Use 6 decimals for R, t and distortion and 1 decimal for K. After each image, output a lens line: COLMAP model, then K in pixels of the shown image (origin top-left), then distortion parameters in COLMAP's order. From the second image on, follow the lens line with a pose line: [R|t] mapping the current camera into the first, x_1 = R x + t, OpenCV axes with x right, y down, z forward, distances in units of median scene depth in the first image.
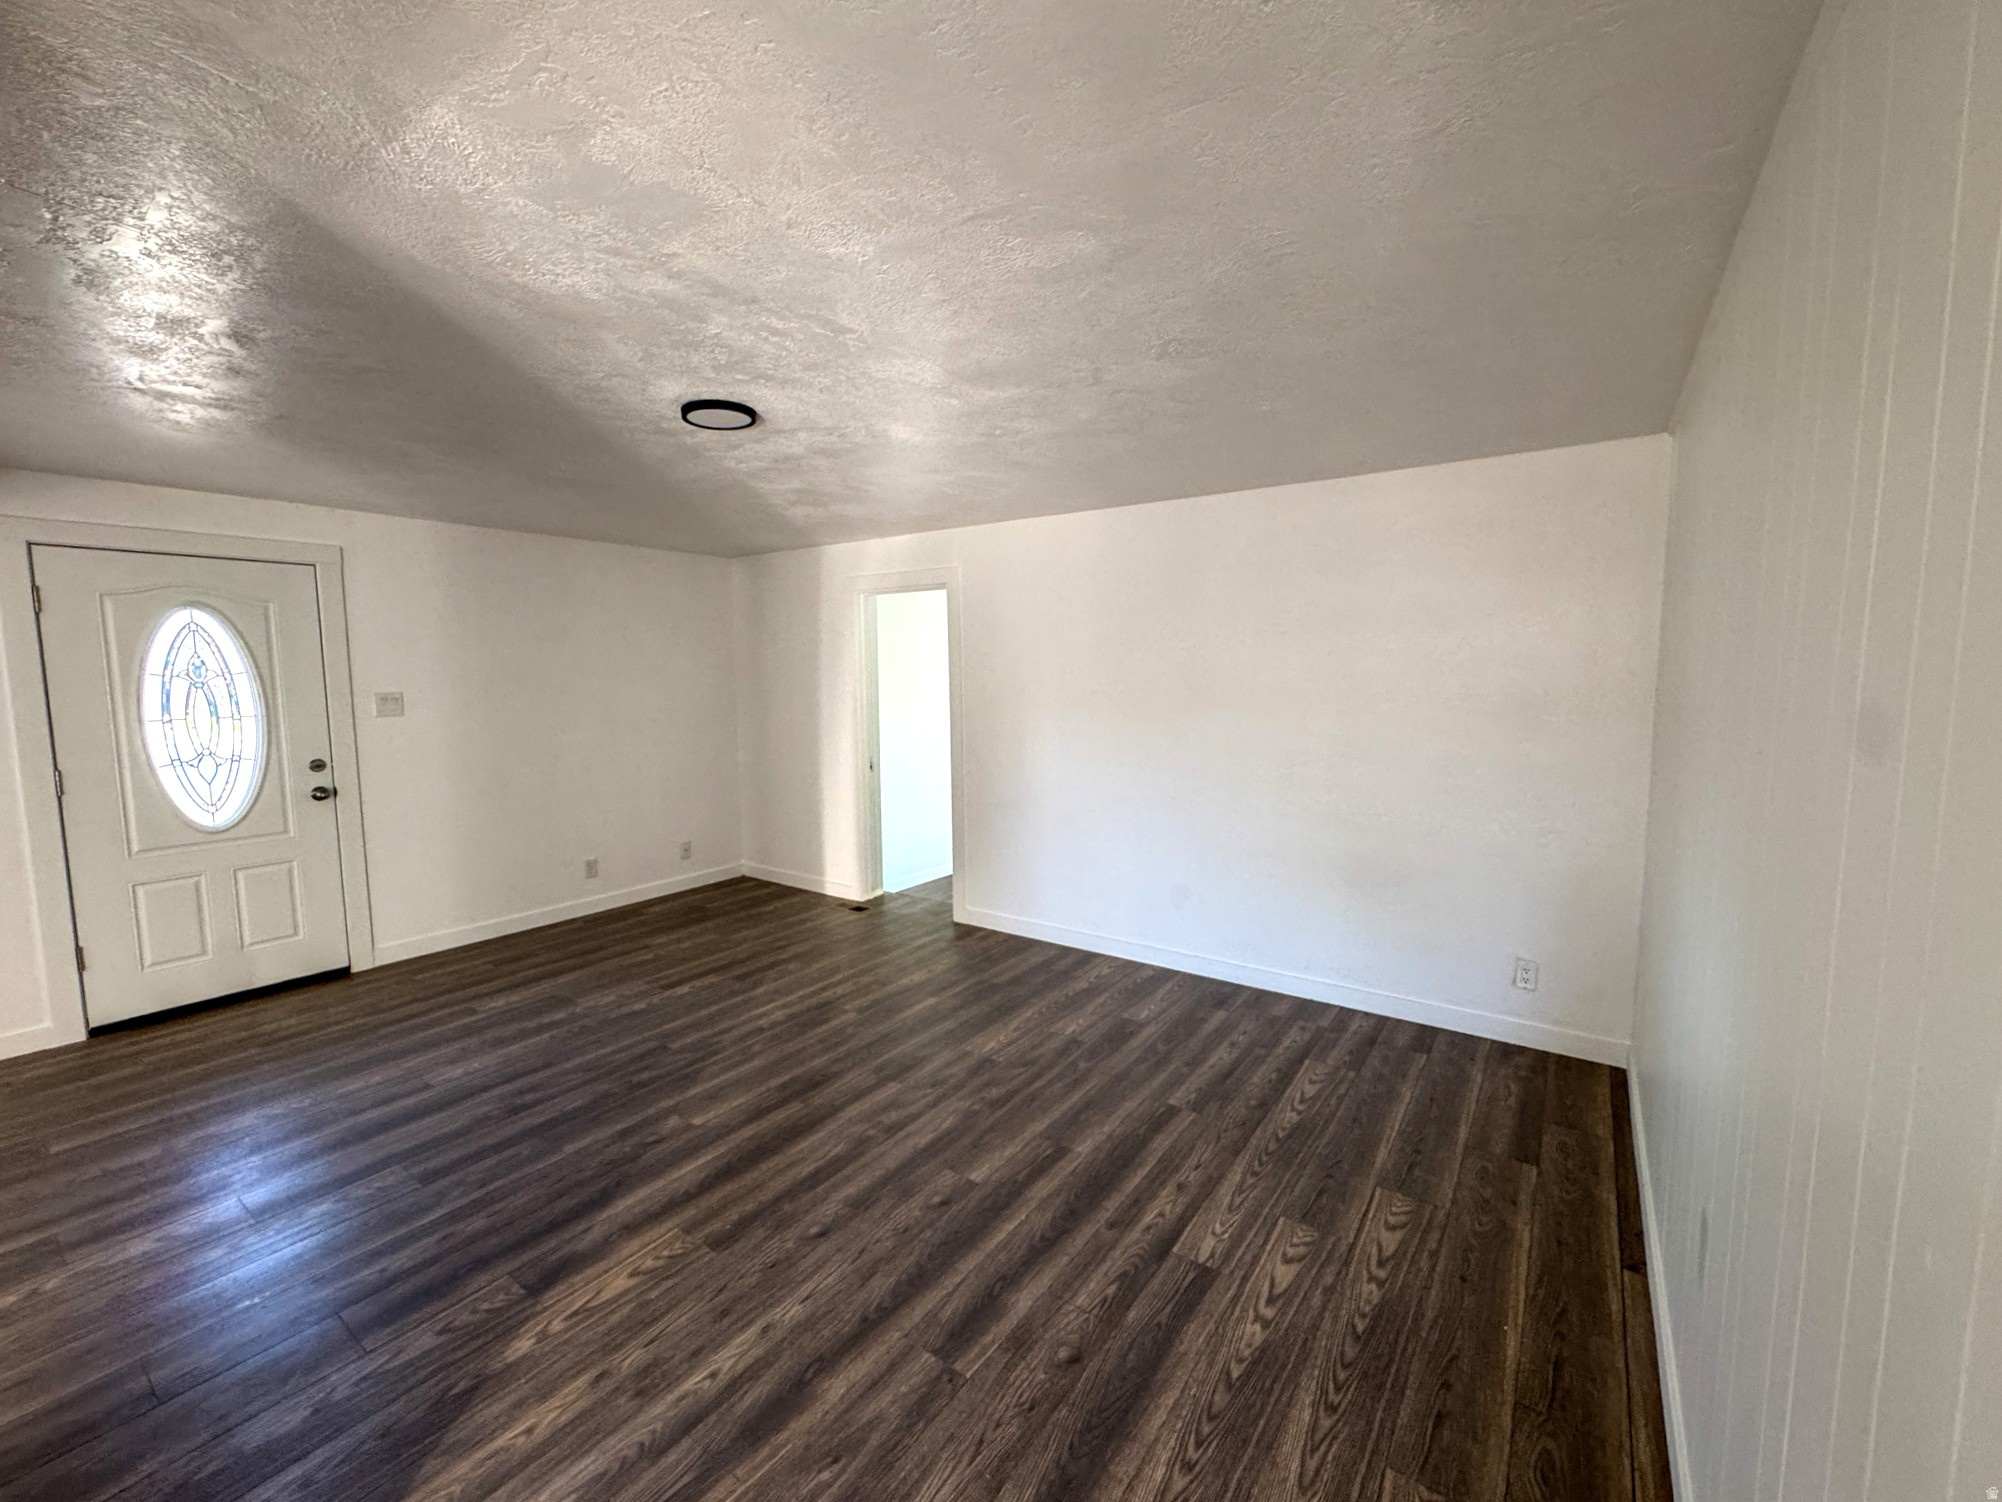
lens RADIAL K [[809.0, 0, 994.2], [0, 809.0, 765.7], [0, 0, 1]] dist [-0.007806, 0.002112]
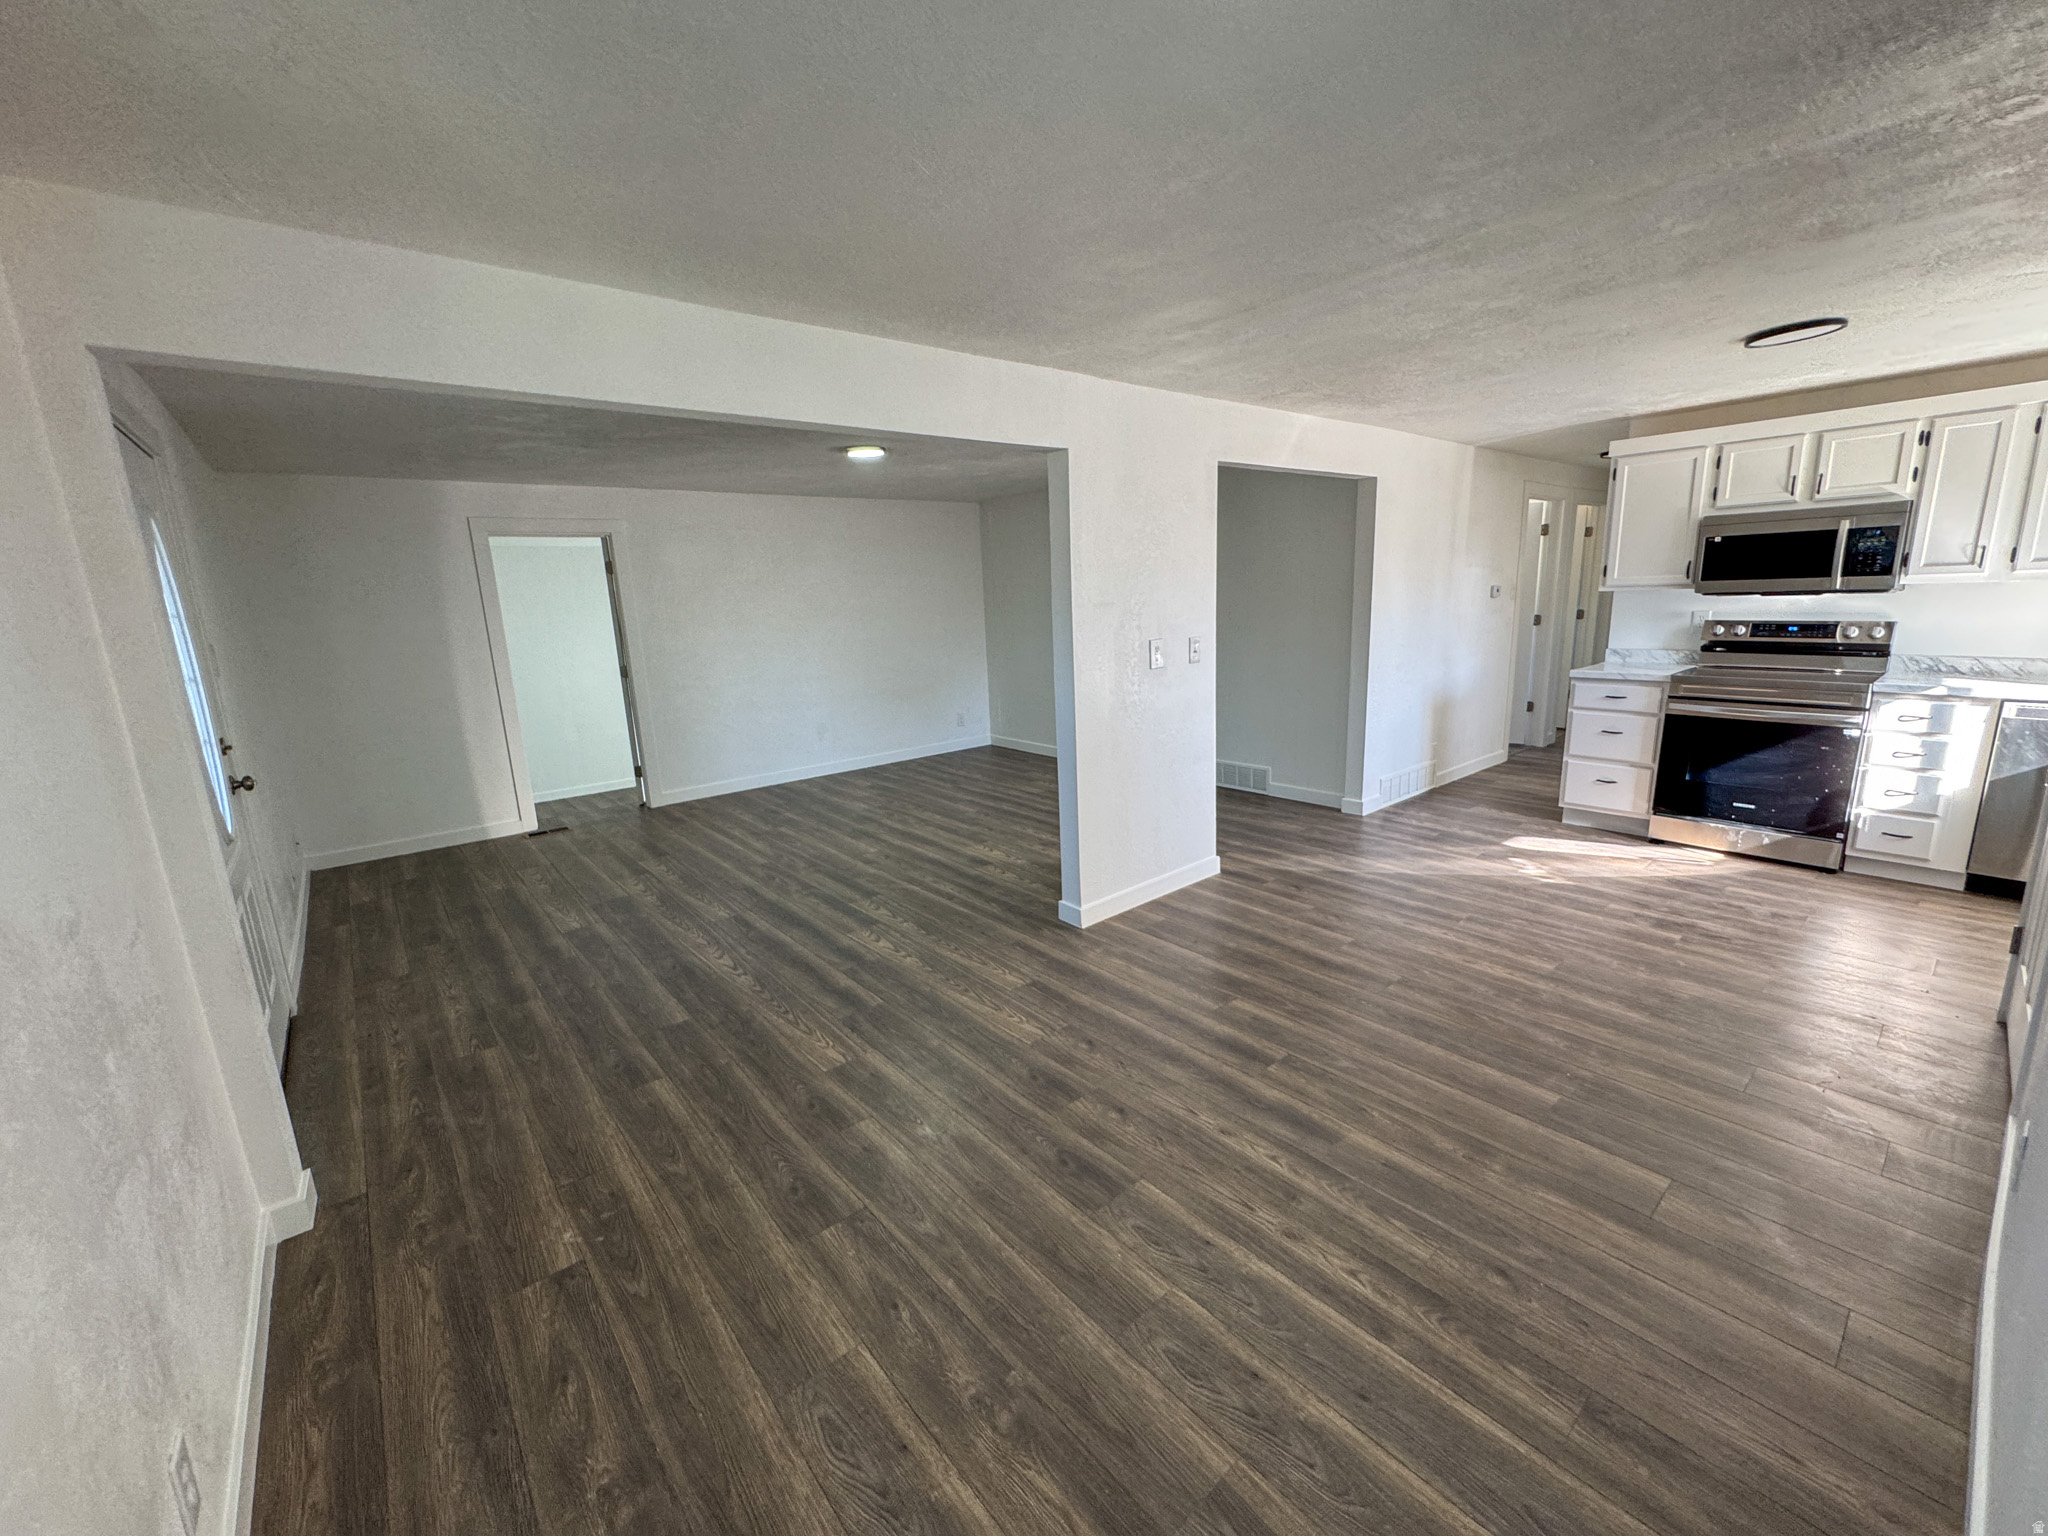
lens RADIAL K [[827.6, 0, 1021.3], [0, 827.6, 763.4], [0, 0, 1]] dist [-0.007806, 0.002112]
pose [[0.263402, -0.202479, 0.943198, -1.953463], [0.151380, 0.974287, 0.166878, 0.000161], [-0.952735, 0.098826, 0.287281, 0.152782]]
